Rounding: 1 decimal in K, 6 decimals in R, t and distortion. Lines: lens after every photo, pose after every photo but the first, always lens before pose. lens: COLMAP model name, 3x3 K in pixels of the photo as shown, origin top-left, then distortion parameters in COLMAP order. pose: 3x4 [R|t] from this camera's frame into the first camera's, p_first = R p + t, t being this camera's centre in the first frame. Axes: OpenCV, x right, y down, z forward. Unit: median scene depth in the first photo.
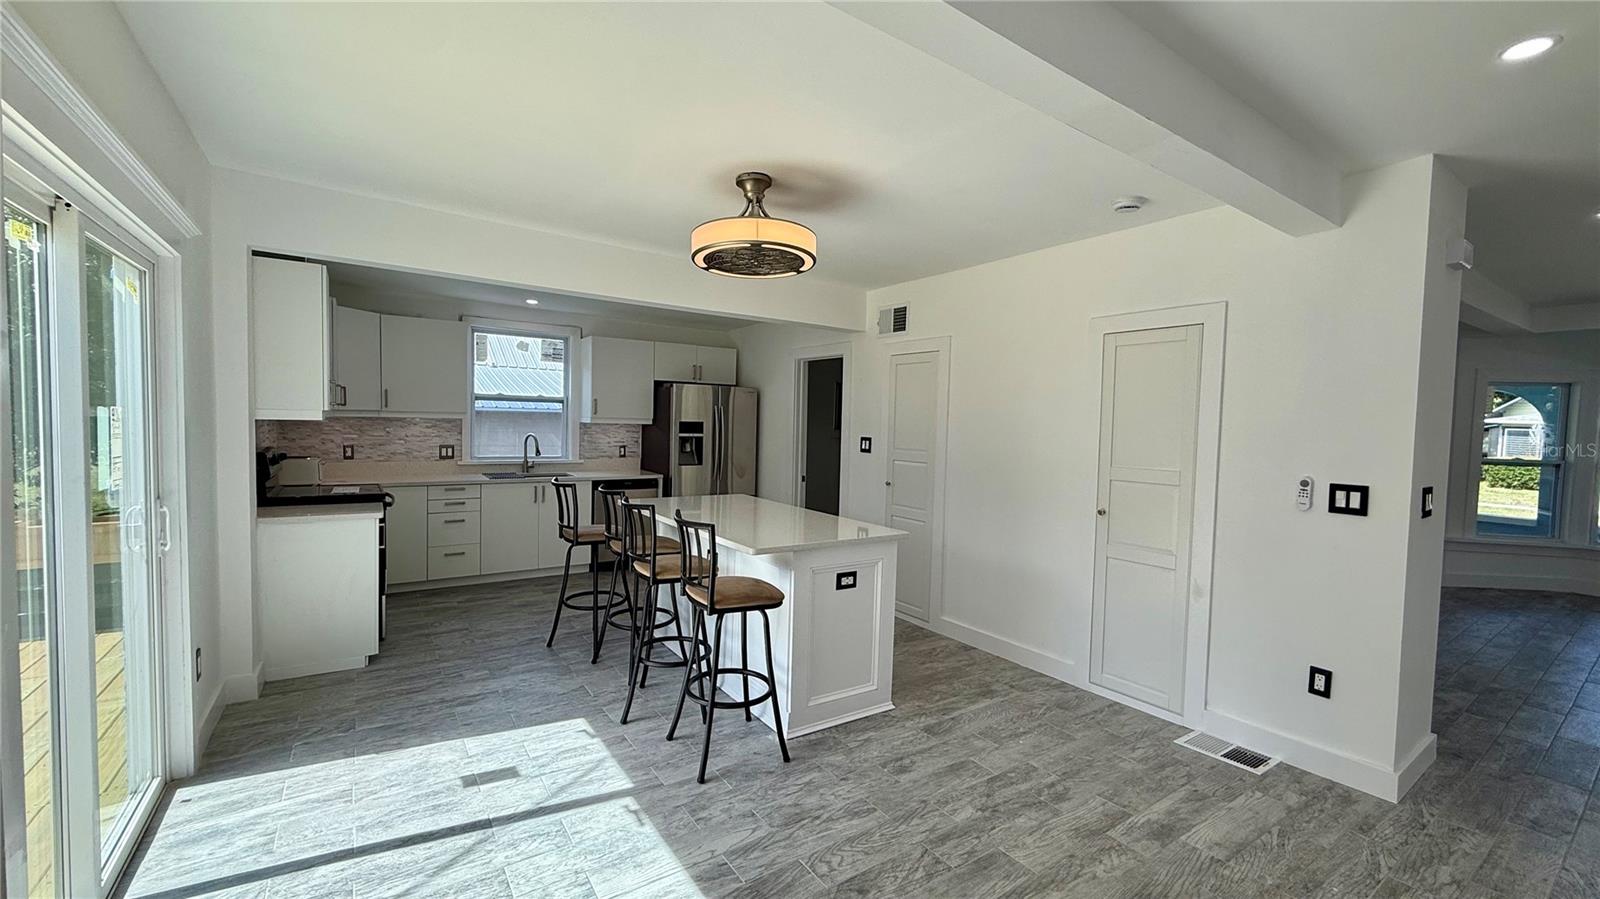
lens RADIAL K [[635.5, 0, 794.7], [0, 635.5, 448.8], [0, 0, 1]] dist [0.001032, 0.000004]
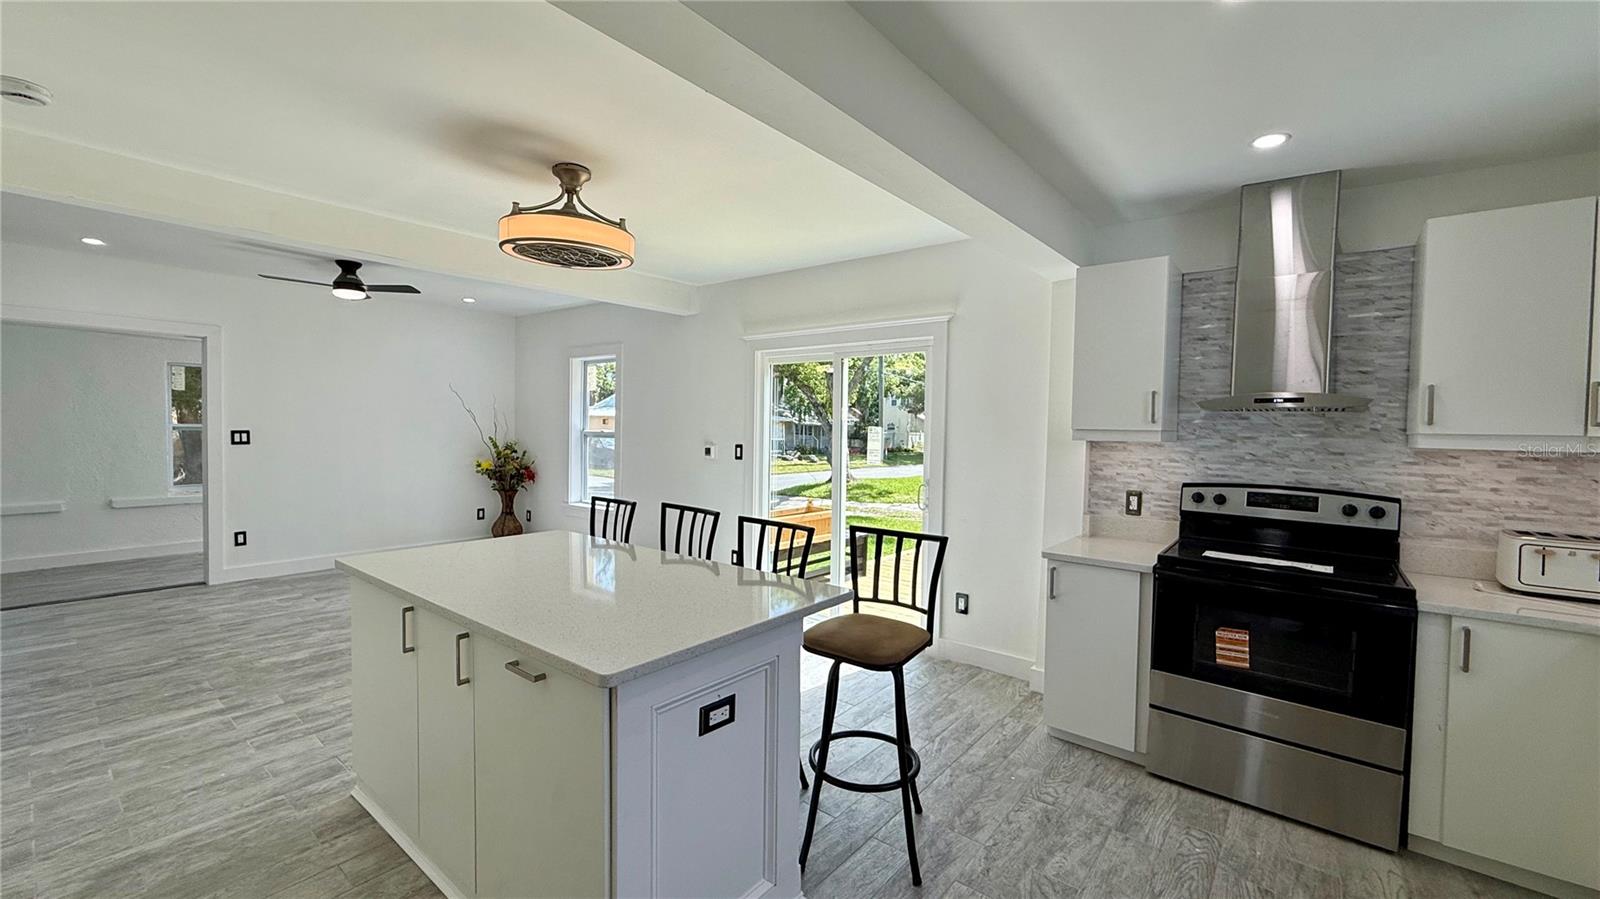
lens RADIAL K [[635.3, 0, 796.6], [0, 635.3, 447.8], [0, 0, 1]] dist [-0.001273, 0.000063]
pose [[-0.955634, -0.035540, -0.292406, -0.111155], [-0.057570, 0.996085, 0.067082, -0.076962], [0.288877, 0.080939, -0.953939, 1.857973]]
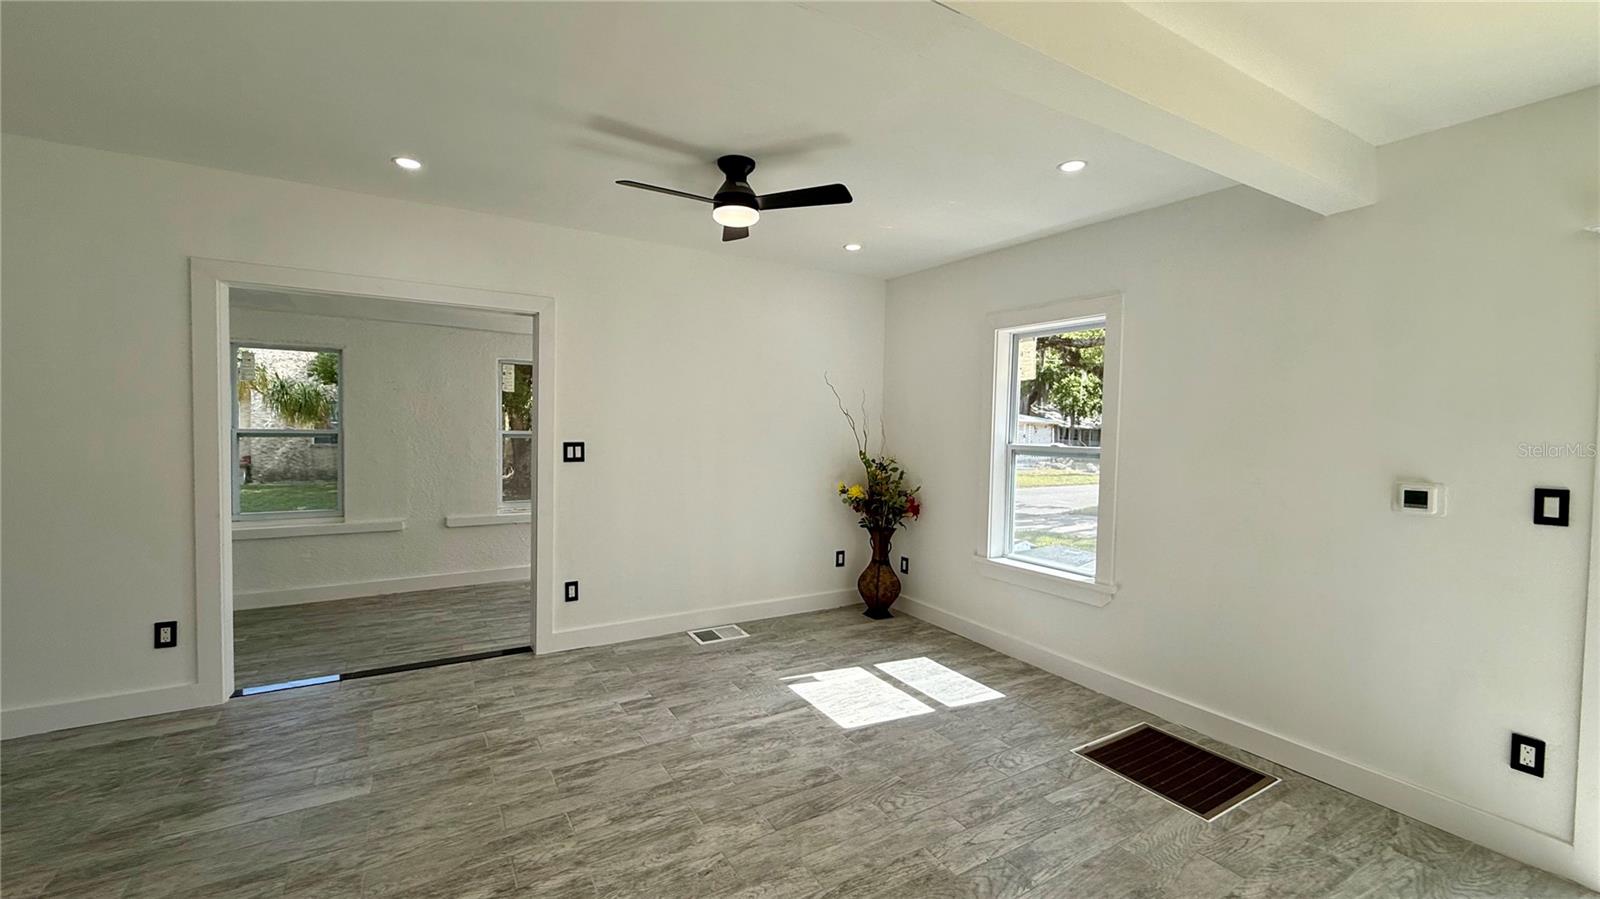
lens RADIAL K [[635.5, 0, 794.7], [0, 635.5, 448.8], [0, 0, 1]] dist [0.001032, 0.000004]
pose [[-0.997317, -0.049510, 0.053928, 0.314930], [-0.044941, 0.995546, 0.082882, -0.033131], [-0.057791, 0.080236, -0.995099, 1.019774]]
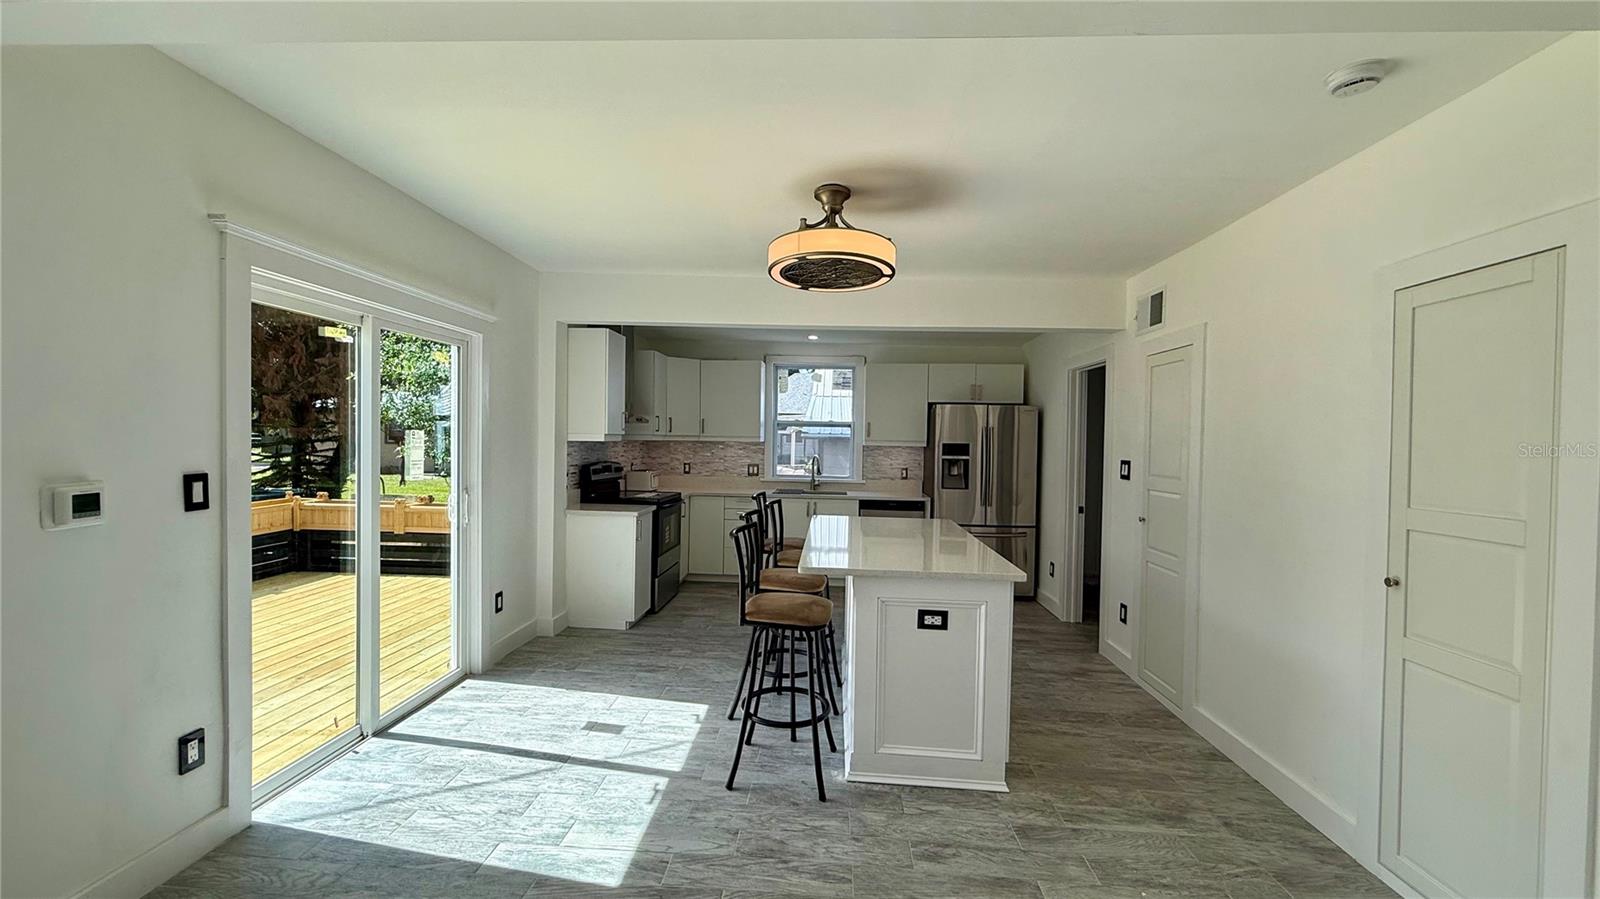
lens RADIAL K [[635.3, 0, 796.6], [0, 635.3, 447.8], [0, 0, 1]] dist [-0.001273, 0.000063]
pose [[0.791952, -0.002052, -0.610580, 0.443785], [-0.025543, 0.999008, -0.036488, 0.009185], [0.610049, 0.044493, 0.791114, 0.183851]]
